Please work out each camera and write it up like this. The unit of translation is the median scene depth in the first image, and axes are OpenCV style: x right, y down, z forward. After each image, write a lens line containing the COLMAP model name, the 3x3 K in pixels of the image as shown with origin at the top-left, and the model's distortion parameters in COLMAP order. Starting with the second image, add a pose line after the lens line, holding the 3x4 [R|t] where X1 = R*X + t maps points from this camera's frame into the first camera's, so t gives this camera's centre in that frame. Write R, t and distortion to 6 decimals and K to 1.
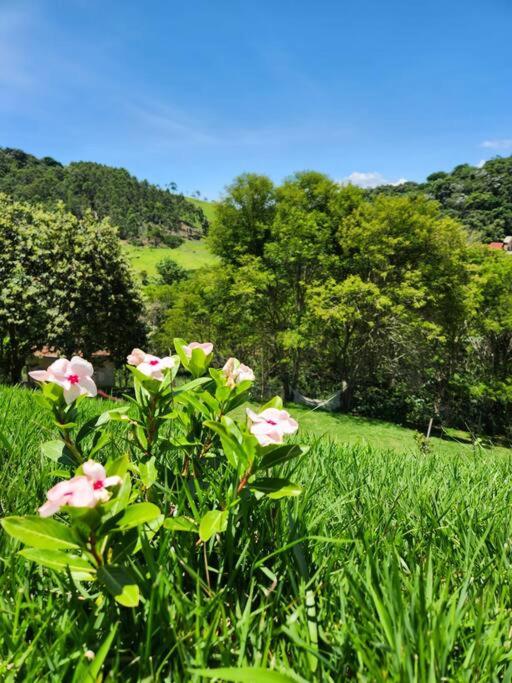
lens RADIAL K [[454.6, 0, 266.1], [0, 454.6, 352.1], [0, 0, 1]] dist [0.046254, -0.041702]
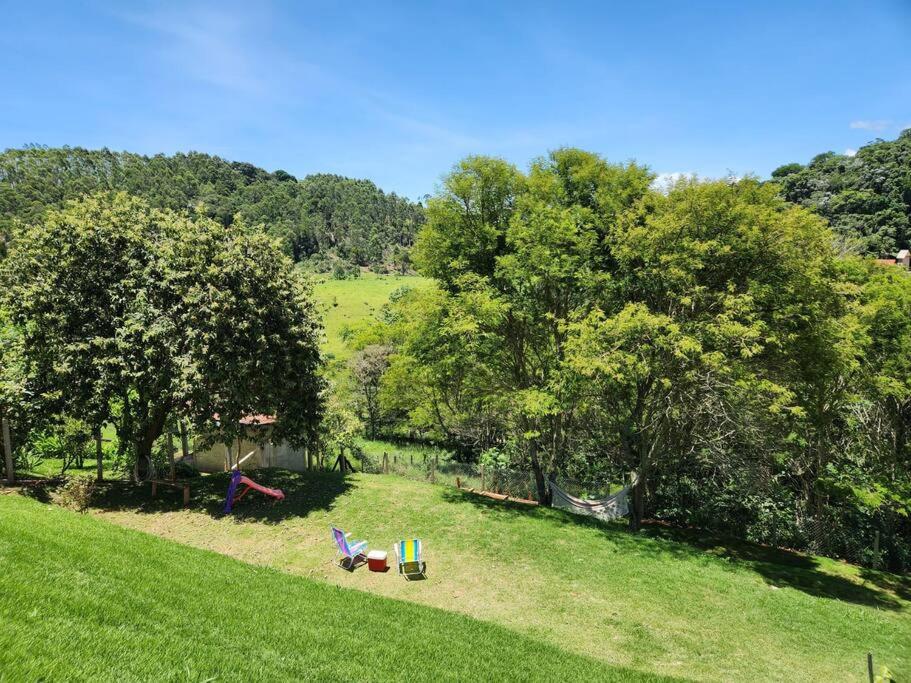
lens RADIAL K [[606.4, 0, 449.3], [0, 606.4, 337.9], [0, 0, 1]] dist [0.046254, -0.041702]
pose [[0.987186, -0.000320, -0.159574, 0.071249], [-0.018682, 0.992890, -0.117563, -0.019767], [0.158477, 0.119038, 0.980161, 0.154407]]
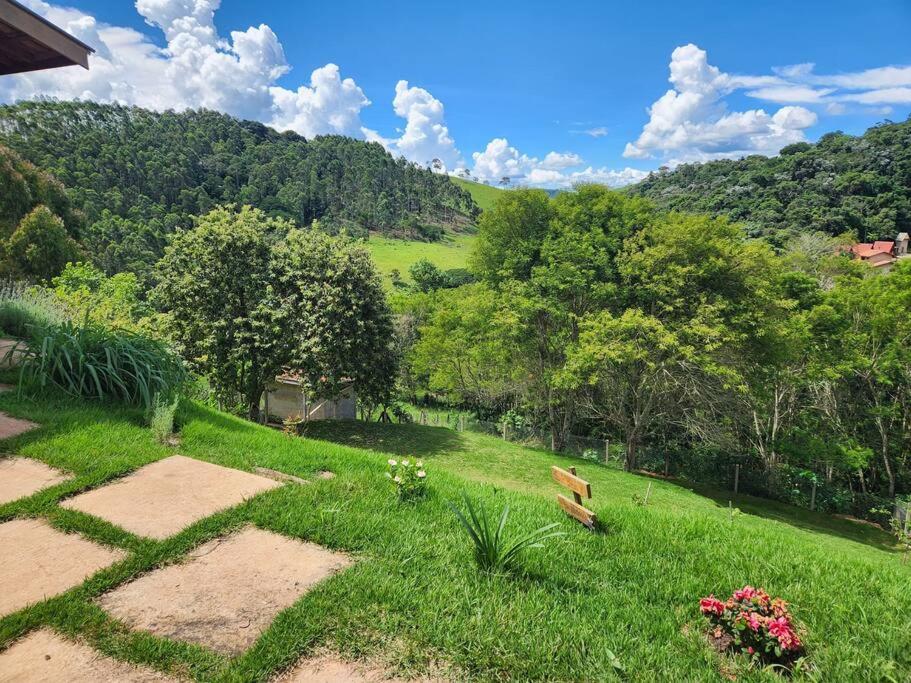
lens RADIAL K [[600.5, 0, 455.2], [0, 600.5, 332.8], [0, 0, 1]] dist [0.056639, -0.043475]
pose [[0.987388, 0.038929, -0.153461, 0.033845], [-0.049903, 0.996415, -0.068321, -0.025668], [0.150251, 0.075117, 0.985790, -0.154853]]
